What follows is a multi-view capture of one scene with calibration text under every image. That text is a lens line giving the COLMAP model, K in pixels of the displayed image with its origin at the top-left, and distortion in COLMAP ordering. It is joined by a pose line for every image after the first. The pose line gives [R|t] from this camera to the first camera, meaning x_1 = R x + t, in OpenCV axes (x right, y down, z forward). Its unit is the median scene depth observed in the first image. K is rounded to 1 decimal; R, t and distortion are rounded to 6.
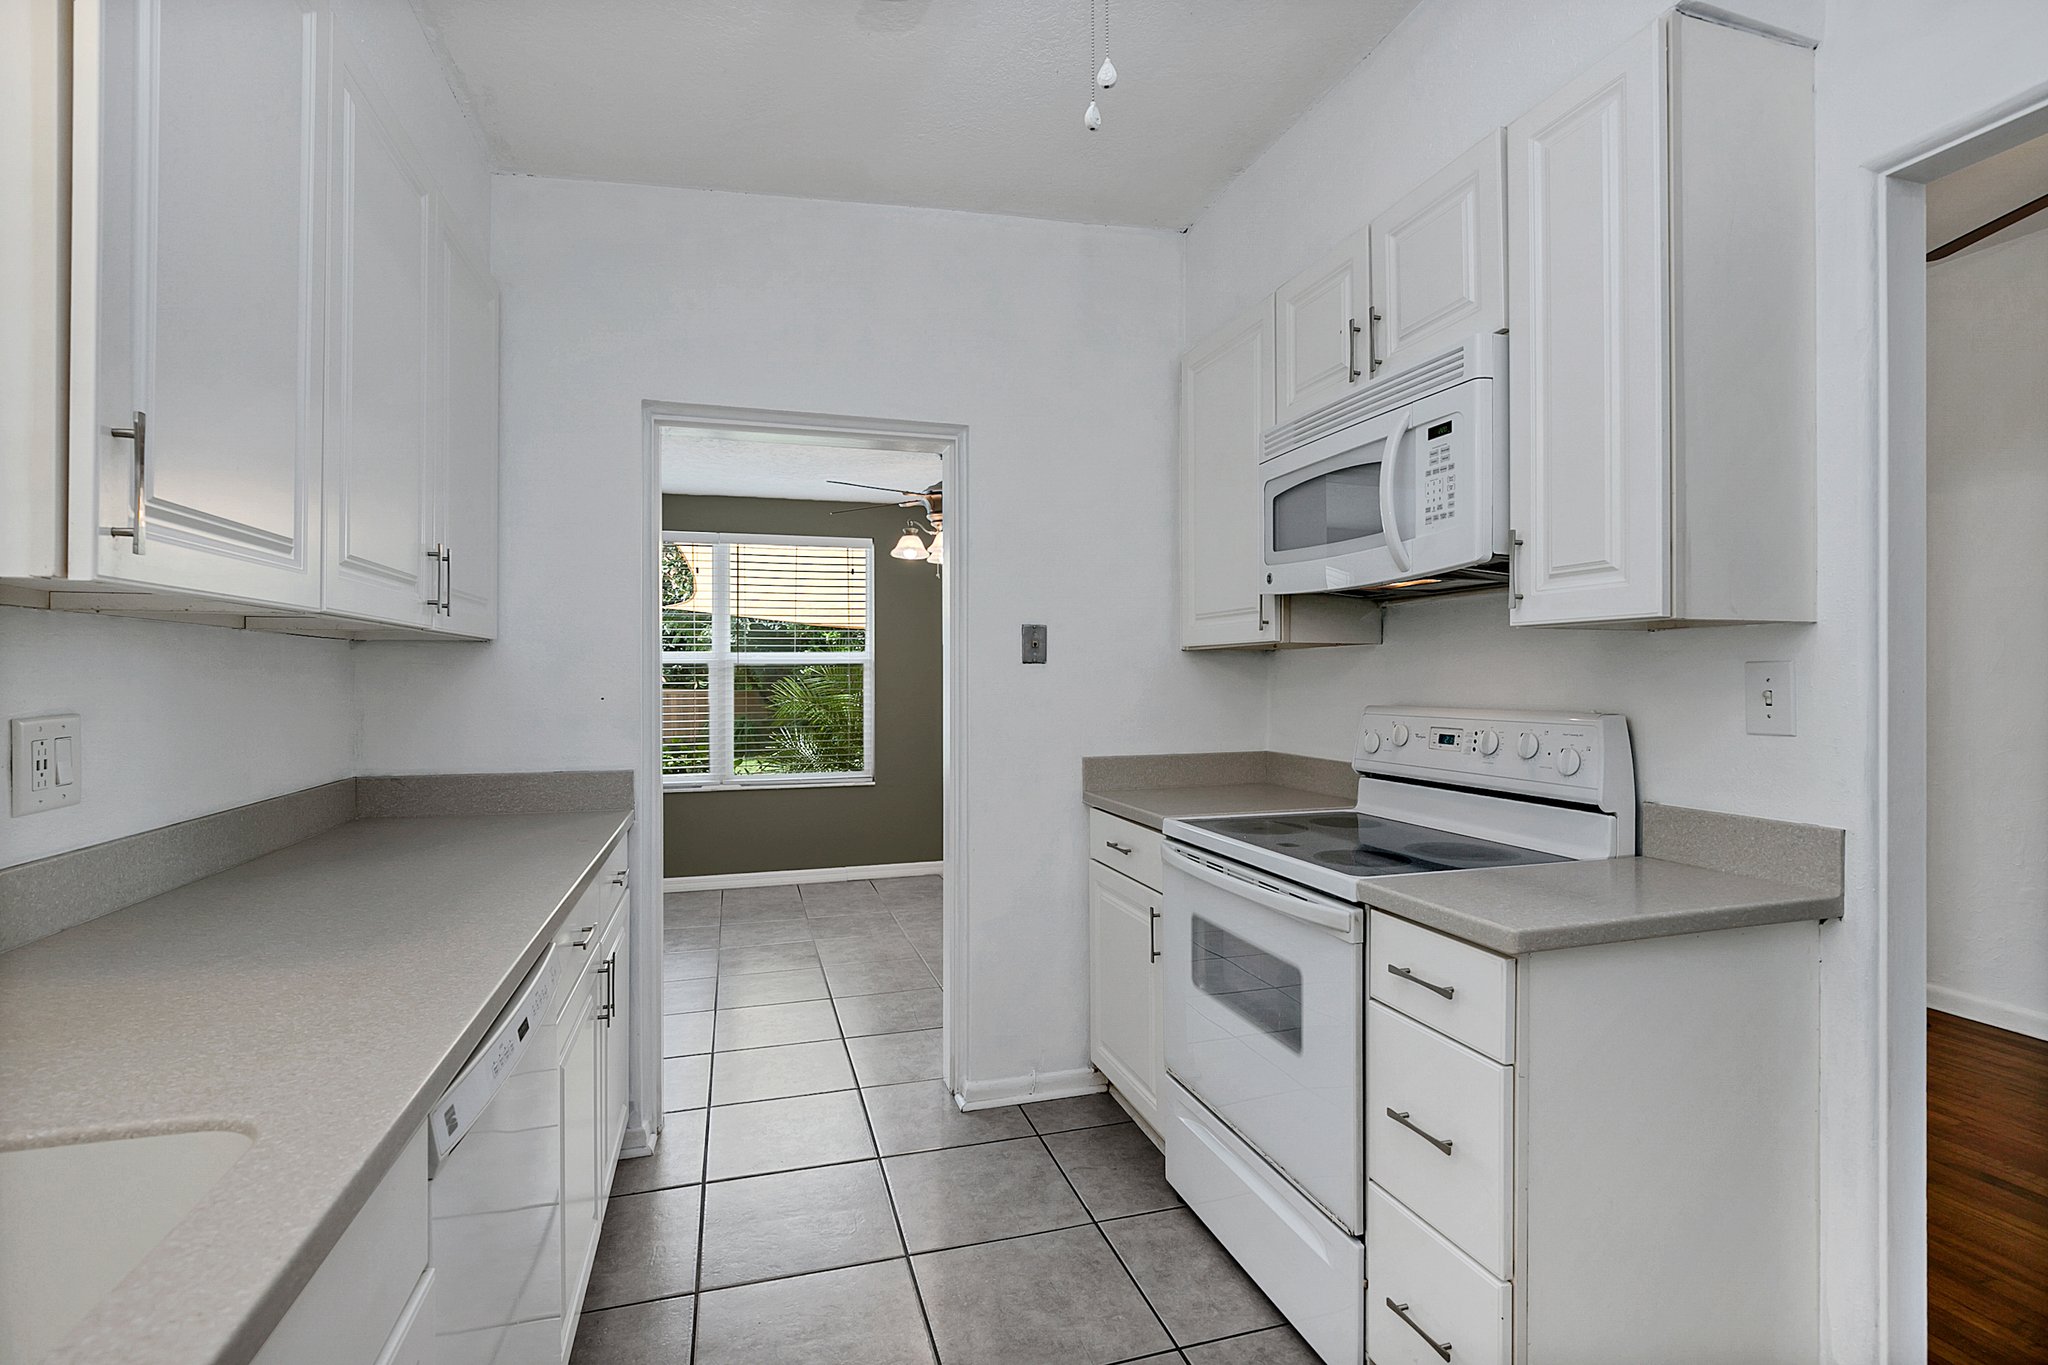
lens RADIAL K [[956.8, 0, 1033.3], [0, 956.8, 685.2], [0, 0, 1]] dist [-0.009818, 0.004163]
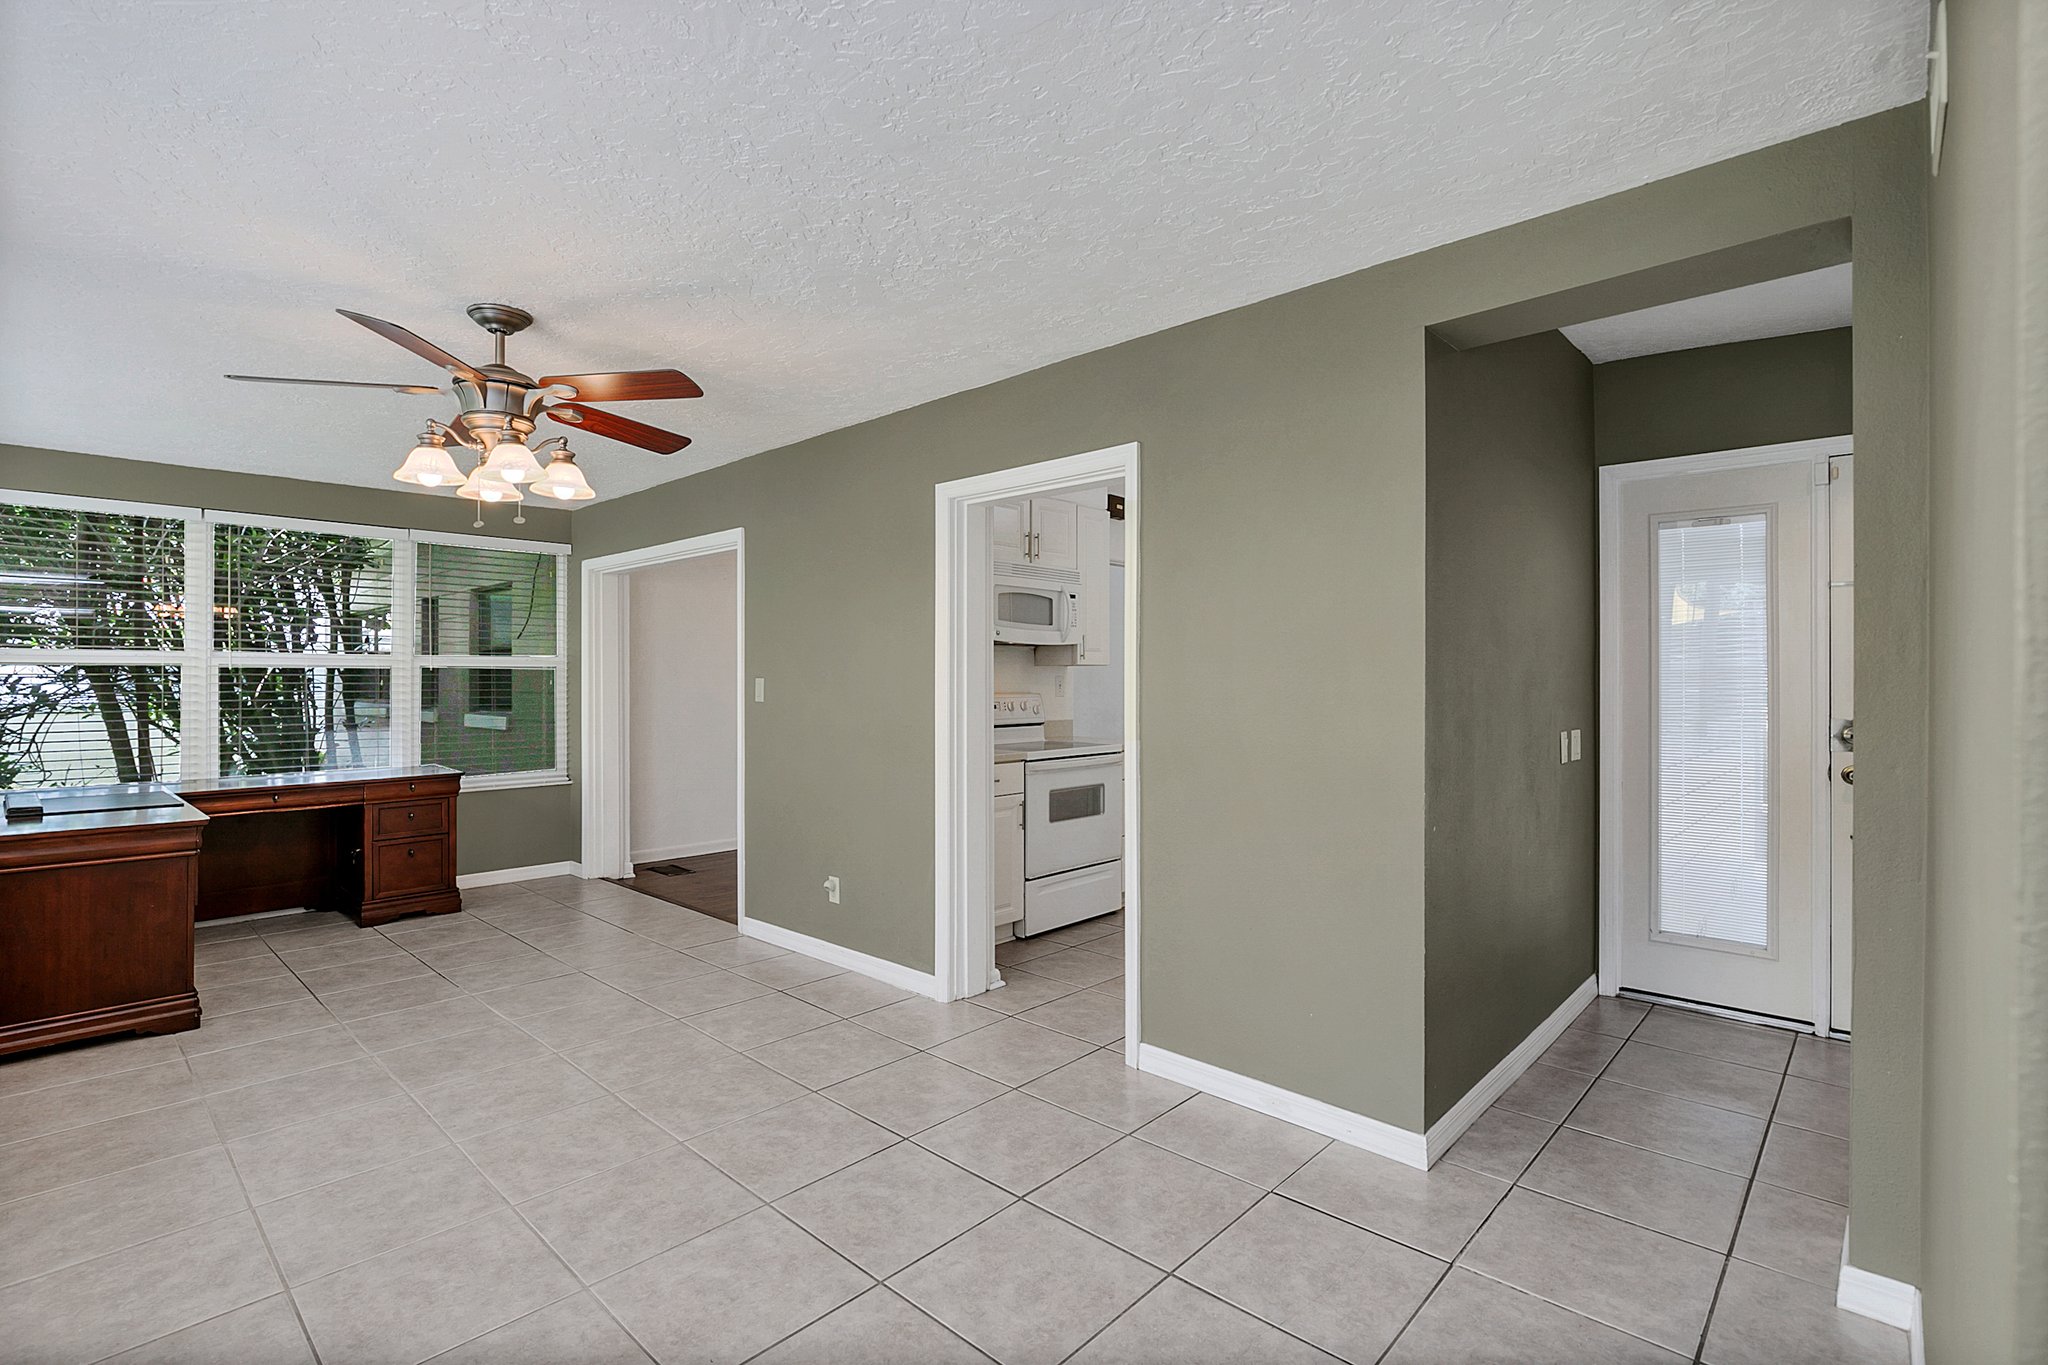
lens RADIAL K [[956.8, 0, 1008.1], [0, 956.8, 677.6], [0, 0, 1]] dist [-0.009818, 0.004163]
pose [[-0.476454, 0.002463, 0.879196, -2.022877], [0.007985, 0.999967, 0.001526, -0.024292], [-0.879163, 0.007747, -0.476458, 2.531652]]
